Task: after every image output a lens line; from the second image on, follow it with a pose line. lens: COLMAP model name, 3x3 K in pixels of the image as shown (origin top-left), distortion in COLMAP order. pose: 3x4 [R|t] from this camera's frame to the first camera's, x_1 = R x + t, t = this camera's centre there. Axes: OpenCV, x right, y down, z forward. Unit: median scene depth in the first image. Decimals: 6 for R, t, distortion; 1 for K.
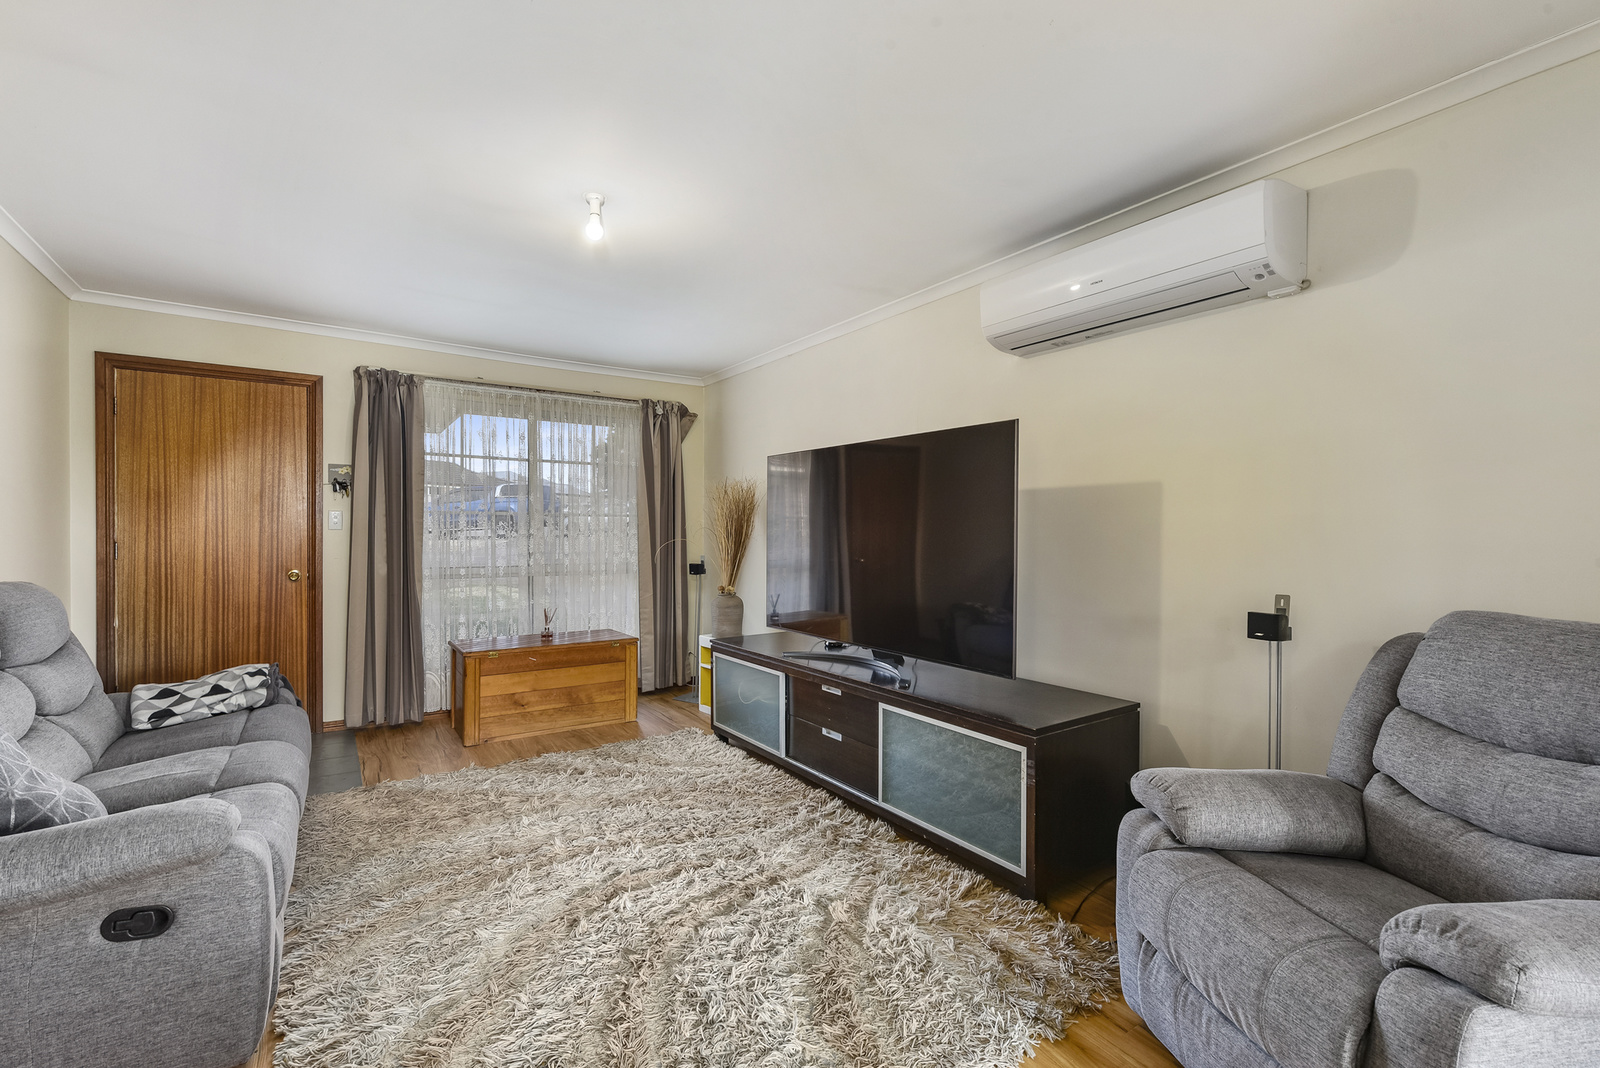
lens RADIAL K [[735.6, 0, 796.3], [0, 735.6, 538.1], [0, 0, 1]] dist [0.002017, 0.000085]
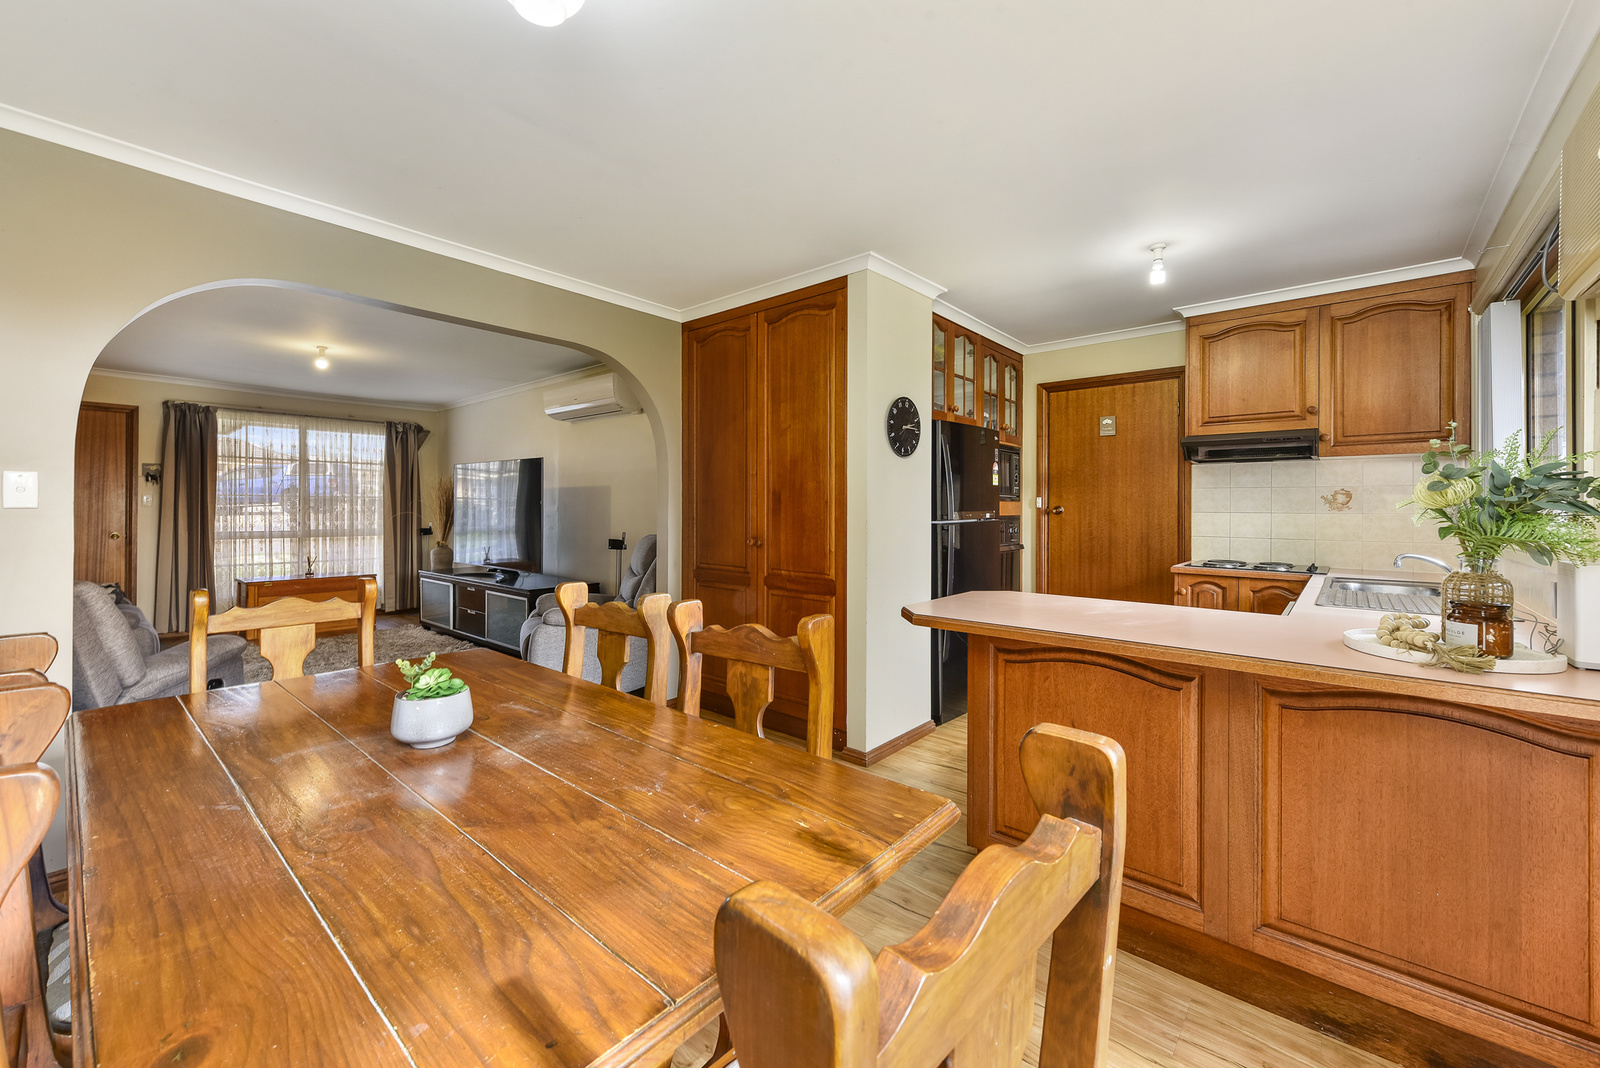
lens RADIAL K [[645.9, 0, 794.9], [0, 645.9, 506.5], [0, 0, 1]] dist [-0.002115, -0.000316]
pose [[0.962326, 0.000401, 0.271898, 0.299098], [0.002543, 0.999942, -0.010475, 0.005717], [-0.271886, 0.010772, 0.962269, -0.643576]]
